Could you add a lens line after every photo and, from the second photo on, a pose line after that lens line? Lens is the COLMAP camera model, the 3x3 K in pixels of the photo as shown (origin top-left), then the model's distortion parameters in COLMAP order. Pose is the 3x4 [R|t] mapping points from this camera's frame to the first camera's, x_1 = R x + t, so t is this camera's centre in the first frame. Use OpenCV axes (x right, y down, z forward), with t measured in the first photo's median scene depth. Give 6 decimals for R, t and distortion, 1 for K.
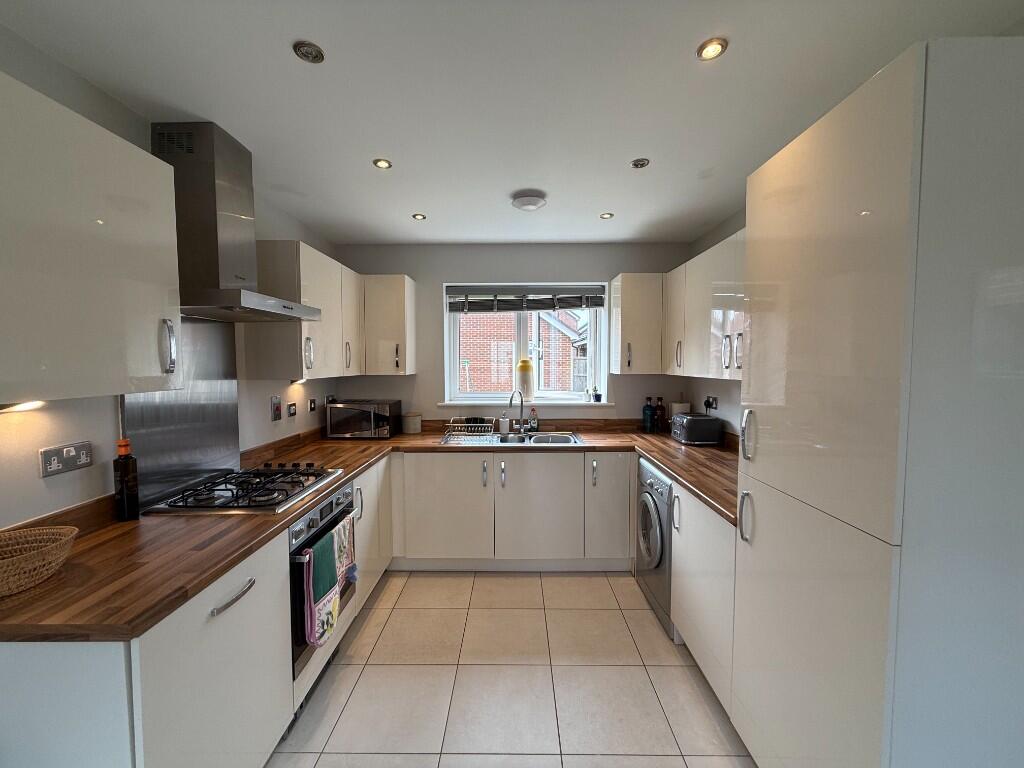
lens RADIAL K [[410.1, 0, 511.7], [0, 410.1, 384.8], [0, 0, 1]] dist [0.002759, -0.000643]
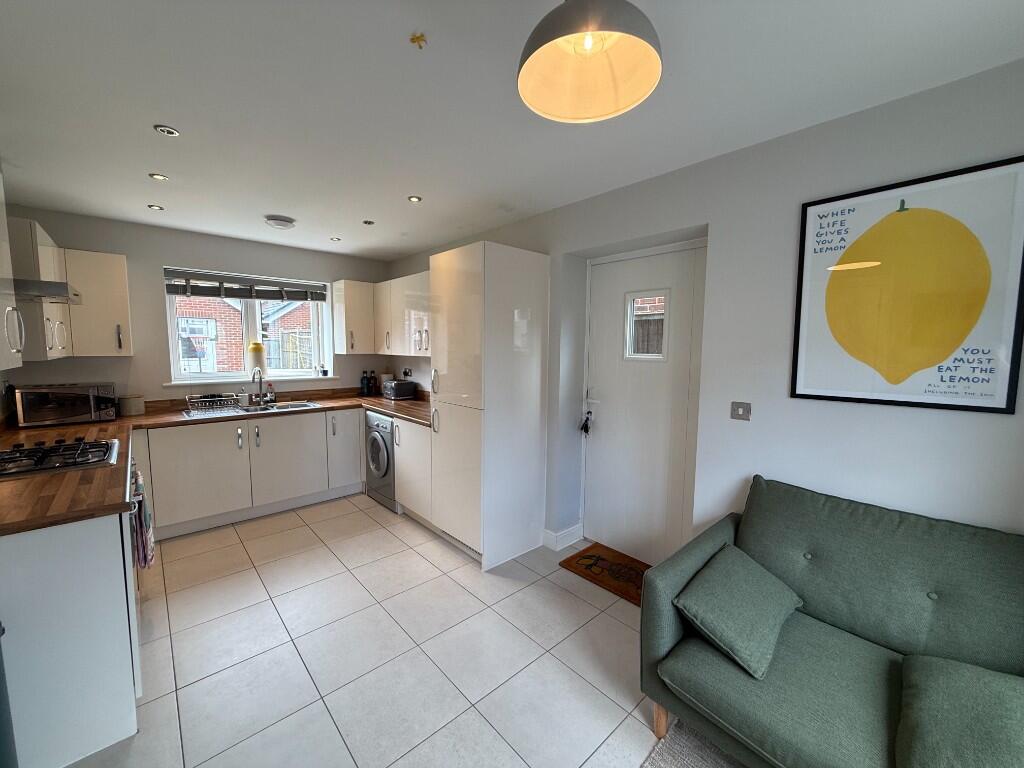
lens RADIAL K [[410.1, 0, 511.7], [0, 410.1, 384.8], [0, 0, 1]] dist [0.002759, -0.000643]
pose [[0.733726, -0.057098, 0.677042, -0.265233], [0.027317, 0.998136, 0.054573, 0.016997], [-0.678896, -0.021547, 0.733918, -0.384588]]
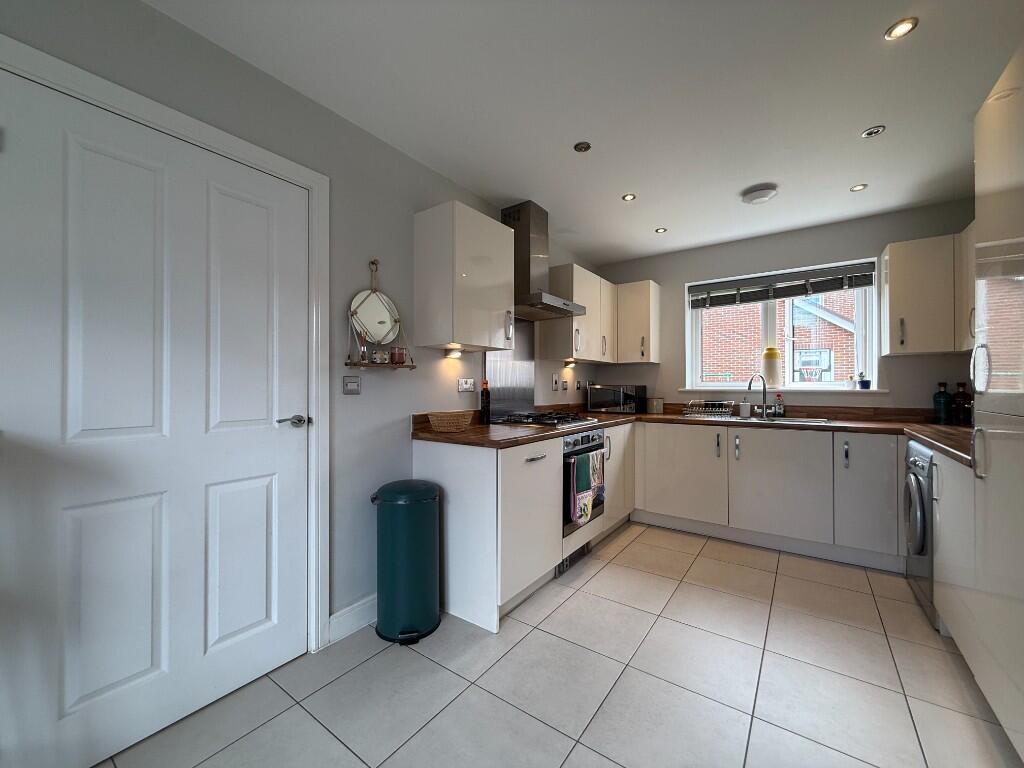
lens RADIAL K [[410.1, 0, 511.7], [0, 410.1, 384.8], [0, 0, 1]] dist [0.002759, -0.000643]
pose [[0.817519, 0.000656, -0.575901, 0.107120], [-0.034441, 0.998265, -0.047754, 0.116798], [0.574871, 0.058874, 0.816123, -0.217245]]
